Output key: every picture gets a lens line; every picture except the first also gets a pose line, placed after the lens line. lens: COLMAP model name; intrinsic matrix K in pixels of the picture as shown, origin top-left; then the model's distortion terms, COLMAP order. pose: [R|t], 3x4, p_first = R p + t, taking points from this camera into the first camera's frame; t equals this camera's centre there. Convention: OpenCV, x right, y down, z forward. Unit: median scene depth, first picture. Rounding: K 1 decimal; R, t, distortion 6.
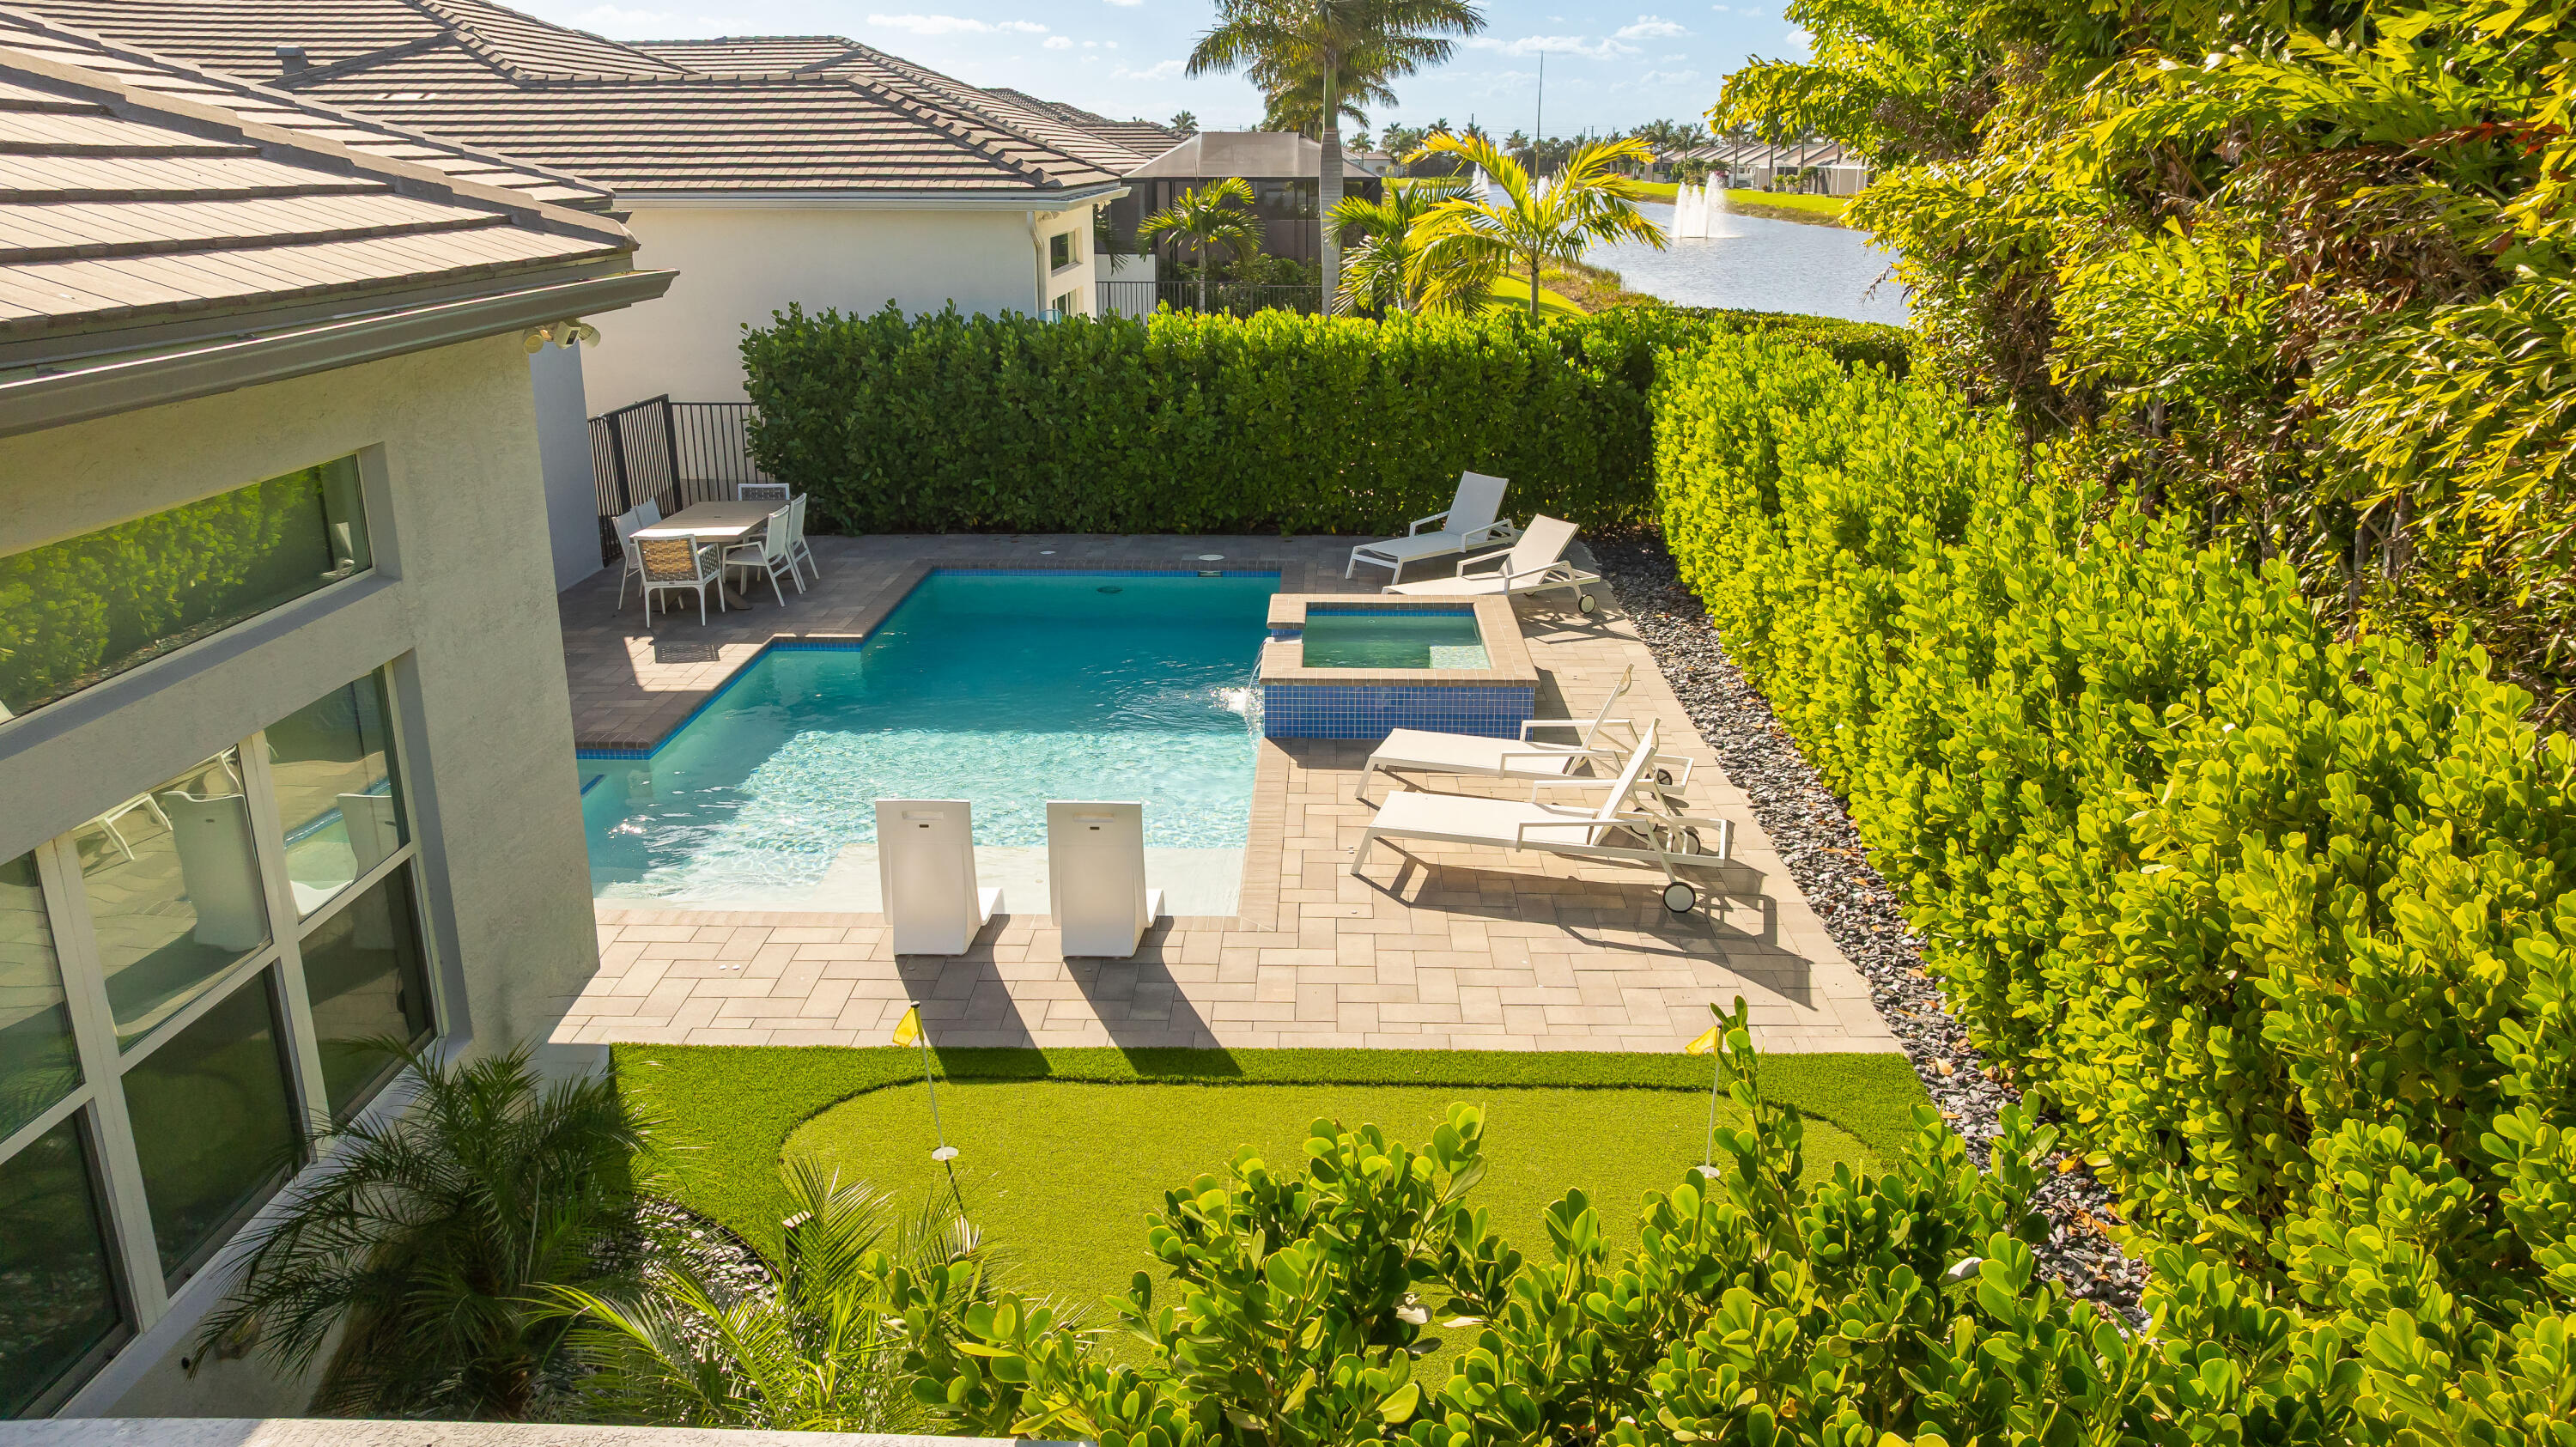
lens RADIAL K [[1799.1, 0, 1288.0], [0, 1799.1, 723.5], [0, 0, 1]] dist [-0.005869, -0.024174]
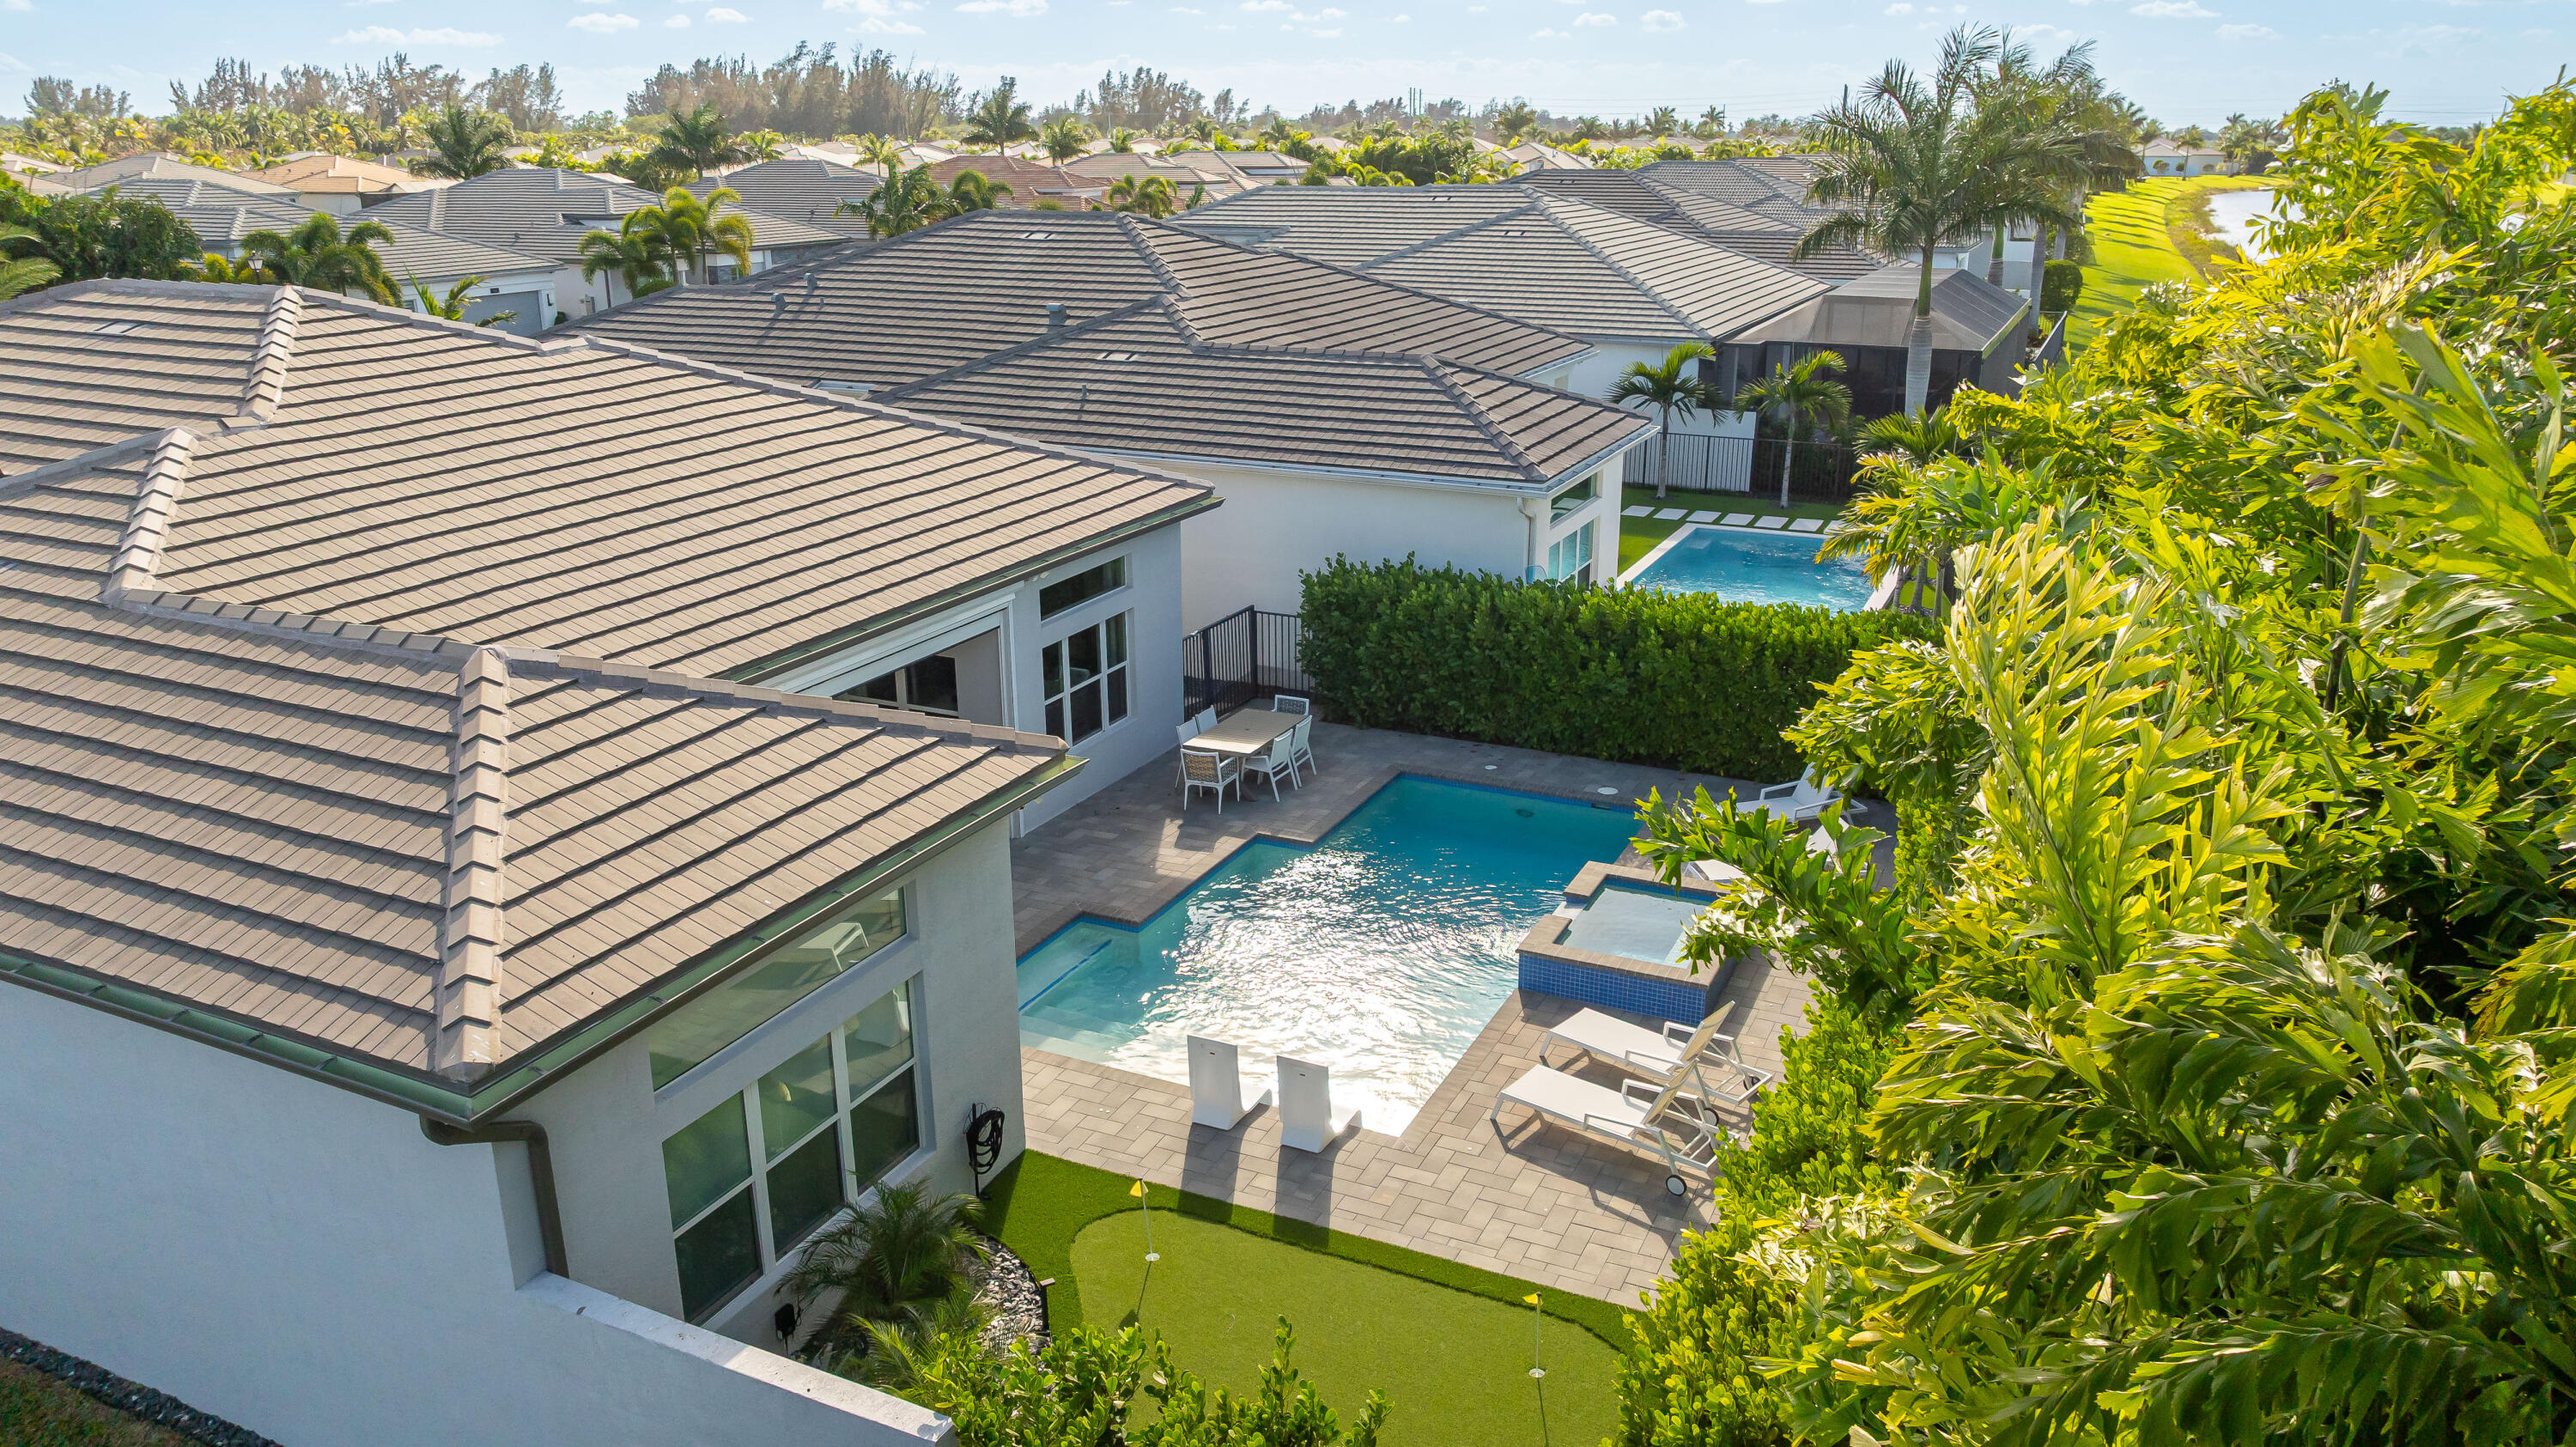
lens RADIAL K [[1799.1, 0, 1288.0], [0, 1799.1, 723.5], [0, 0, 1]] dist [-0.005869, -0.024174]
pose [[0.911009, 0.126064, -0.392645, 0.317518], [-0.118315, 0.992002, 0.043984, -0.216365], [0.395049, 0.006386, 0.918638, -0.351867]]
